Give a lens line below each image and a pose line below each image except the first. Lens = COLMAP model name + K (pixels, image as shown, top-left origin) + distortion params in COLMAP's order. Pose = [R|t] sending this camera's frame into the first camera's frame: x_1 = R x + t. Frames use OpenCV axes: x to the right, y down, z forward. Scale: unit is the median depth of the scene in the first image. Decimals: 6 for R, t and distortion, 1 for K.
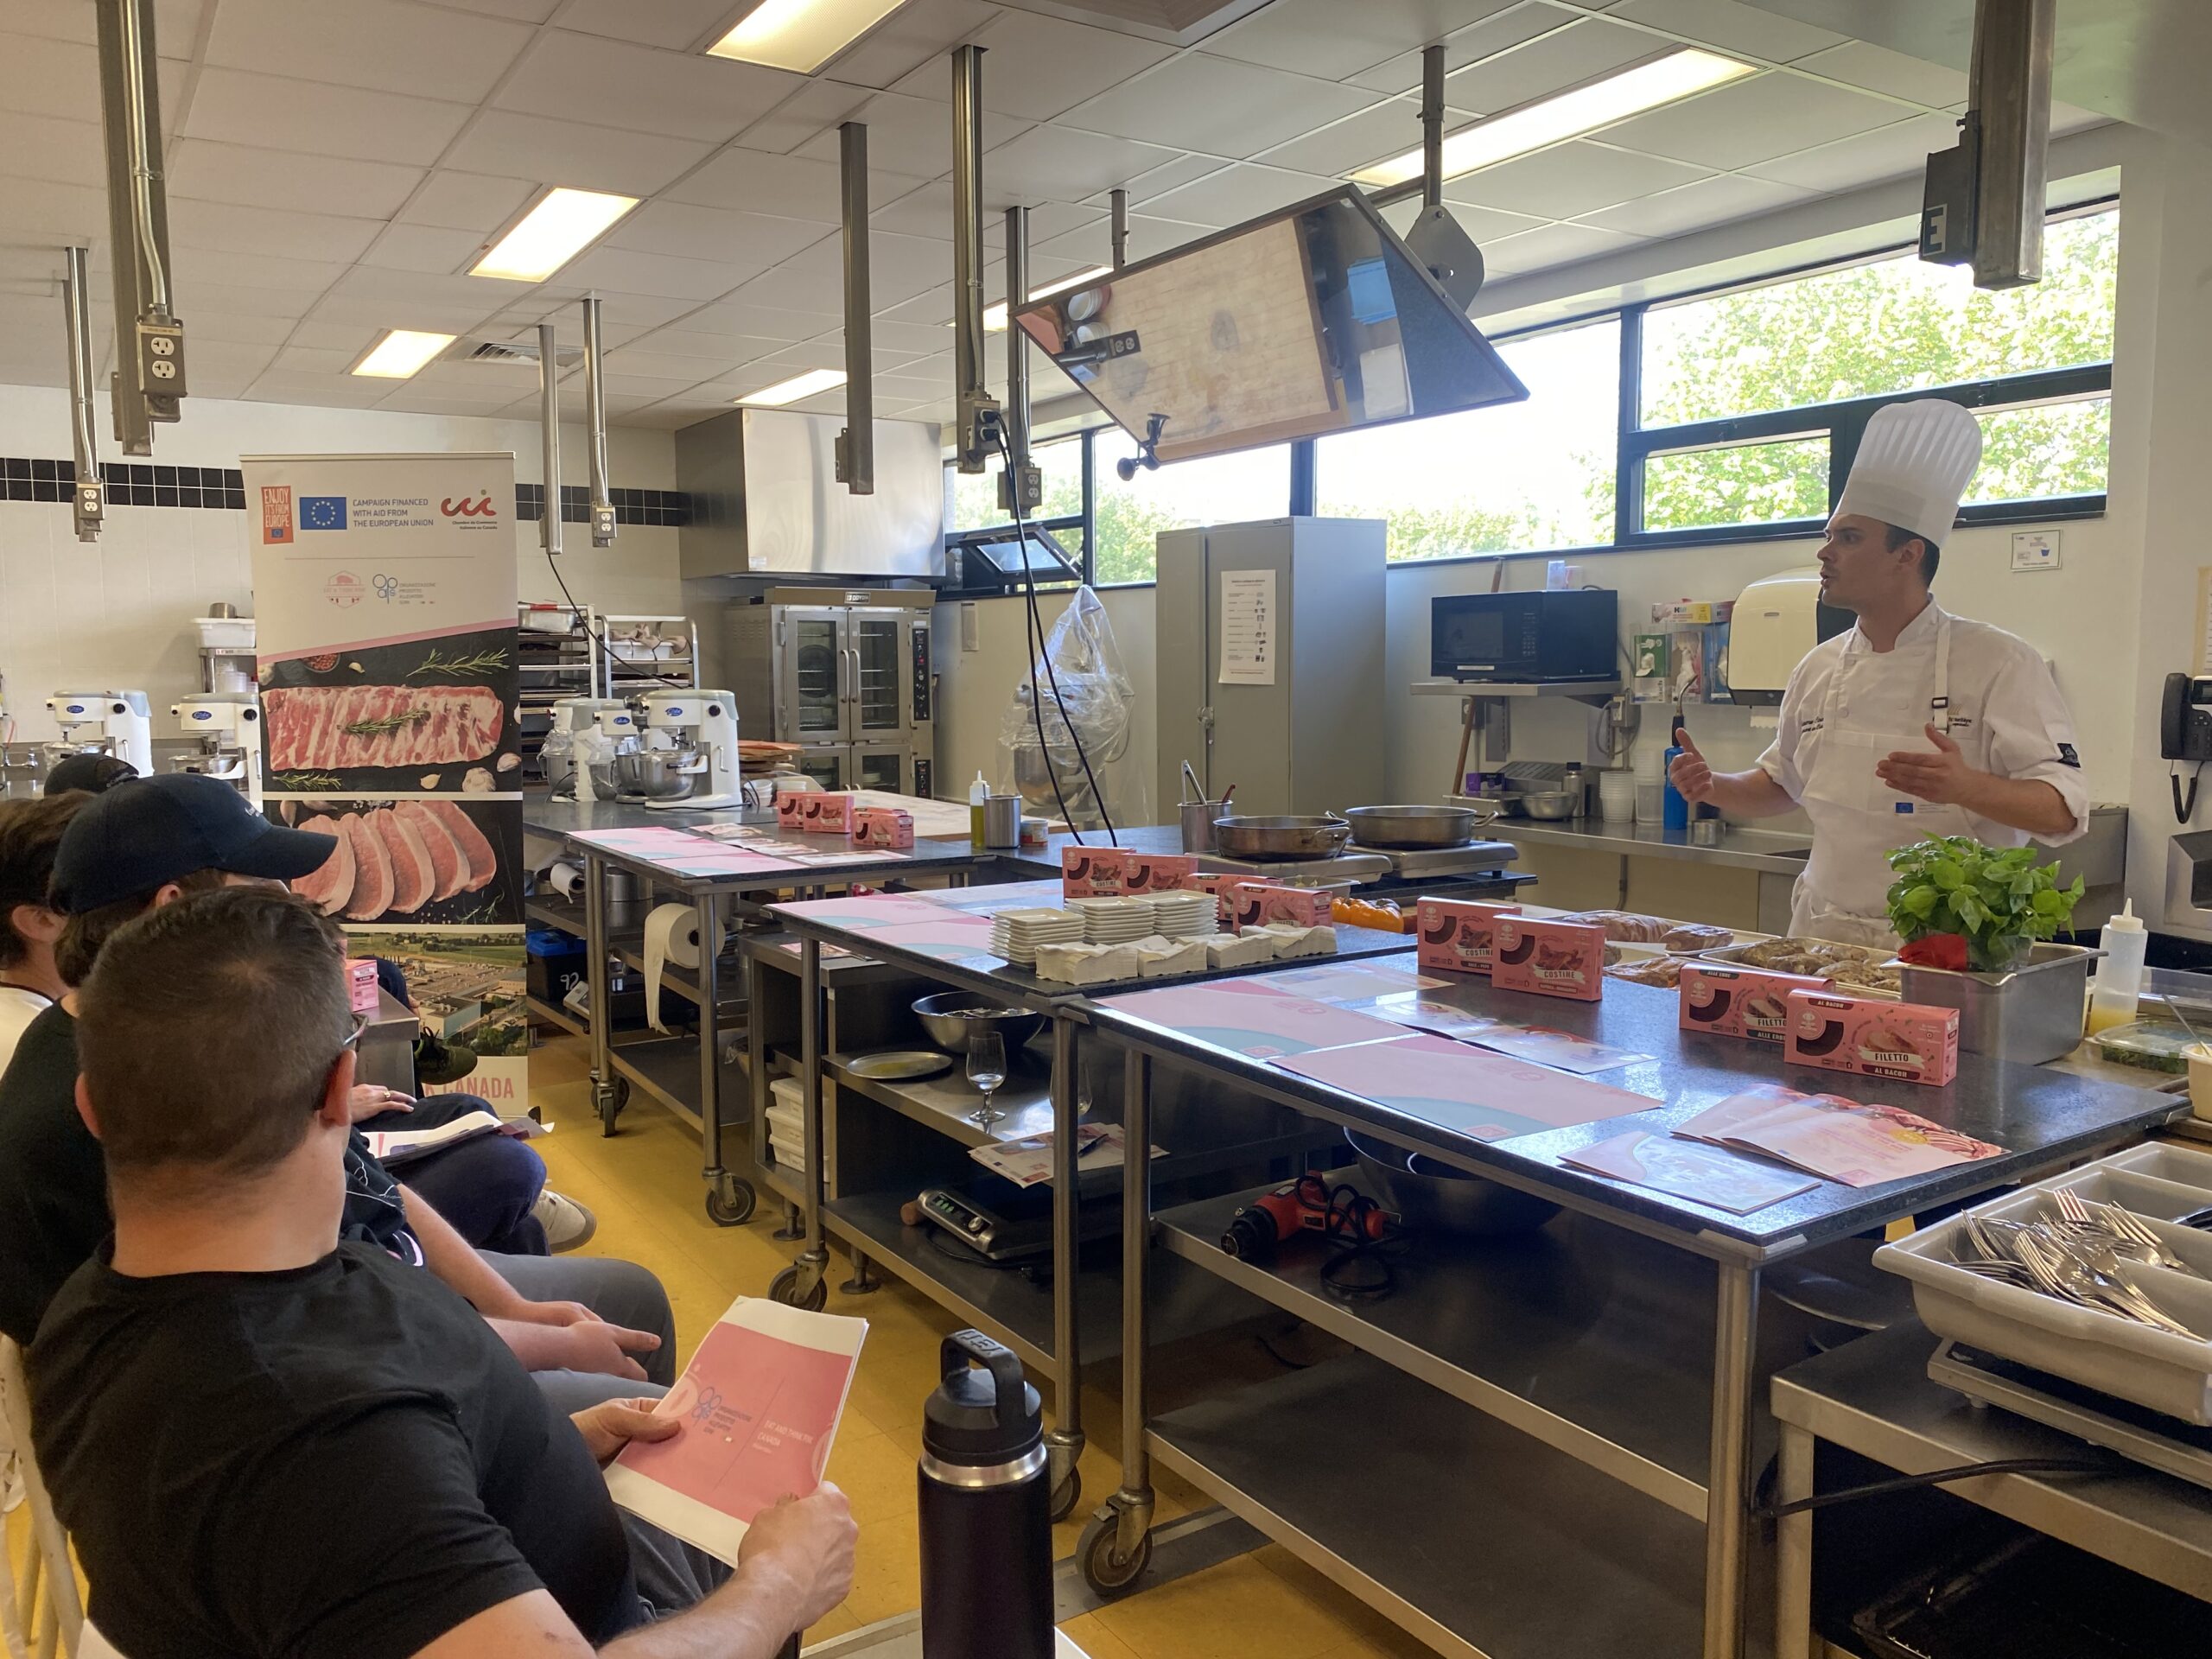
lens RADIAL K [[1659.2, 0, 1106.0], [0, 1659.2, 829.5], [0, 0, 1]] dist [0.001509, -0.001069]
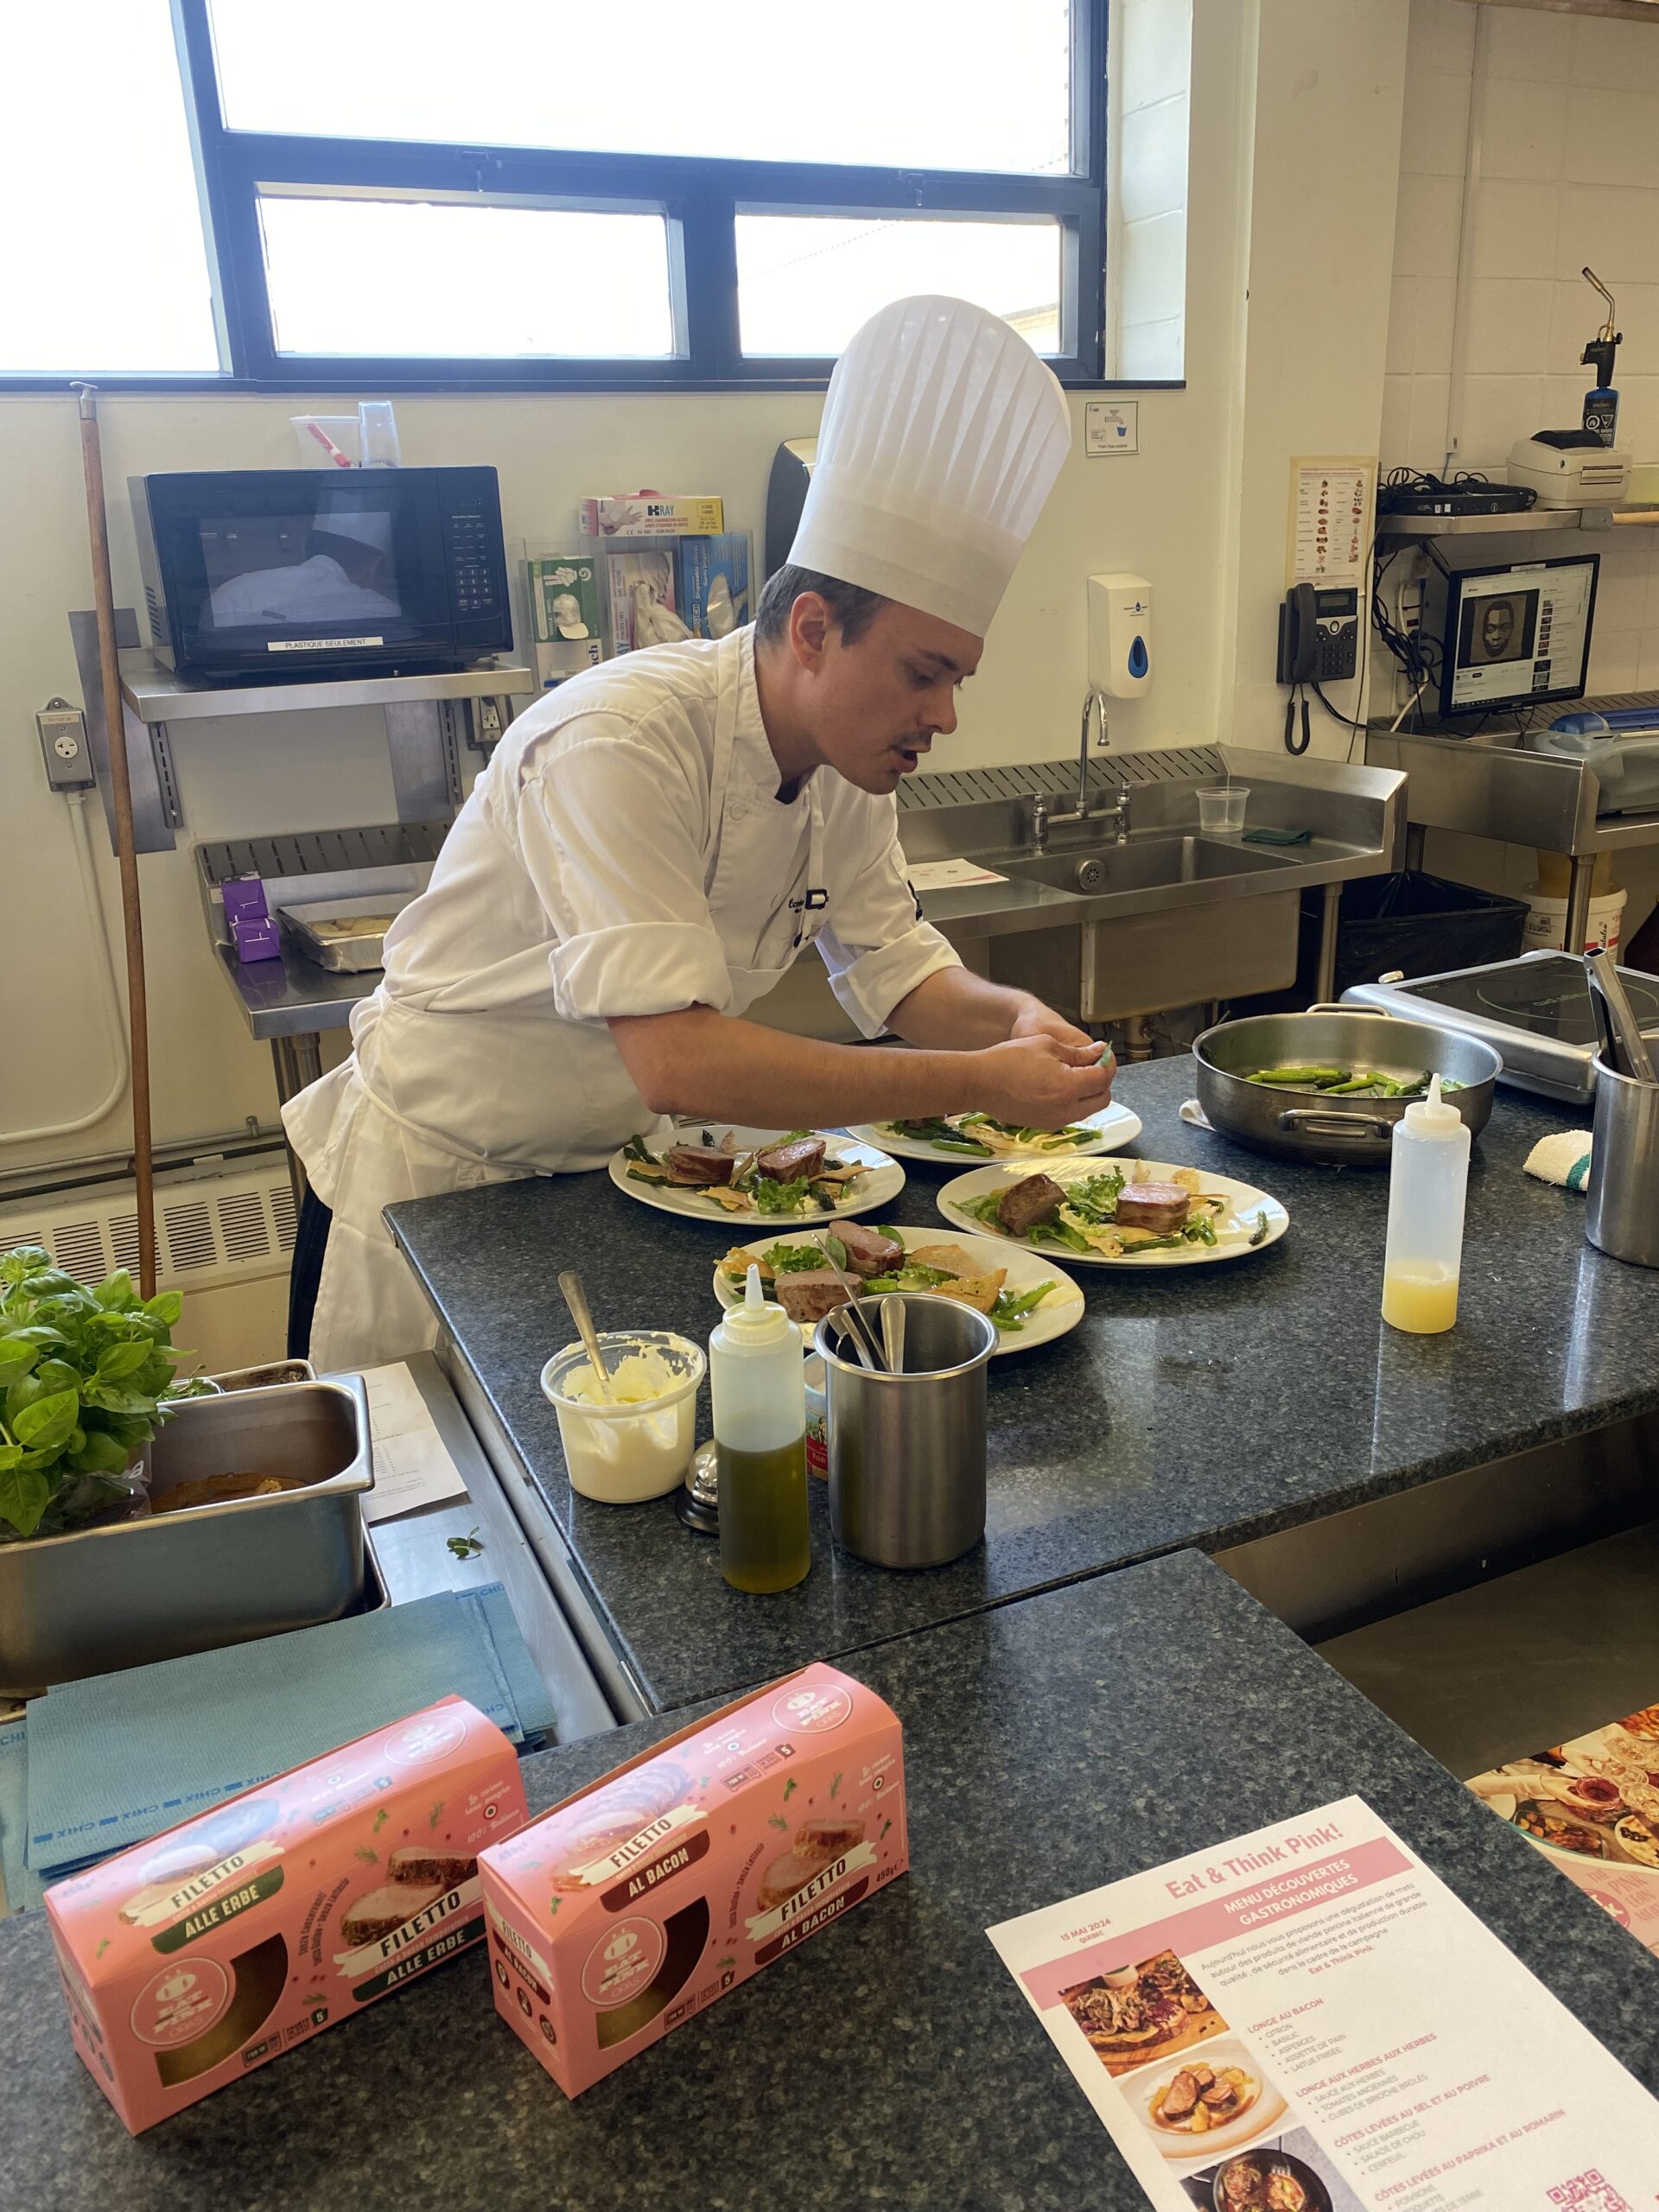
lens RADIAL K [[1676.2, 0, 829.5], [0, 1676.2, 1106.0], [0, 0, 1]] dist [-0.004120, -0.005213]
pose [[0.132874, -0.317488, 0.938907, -0.247668], [0.142074, 0.943625, 0.298977, -0.107136], [-0.980897, 0.093667, 0.170490, 0.897756]]
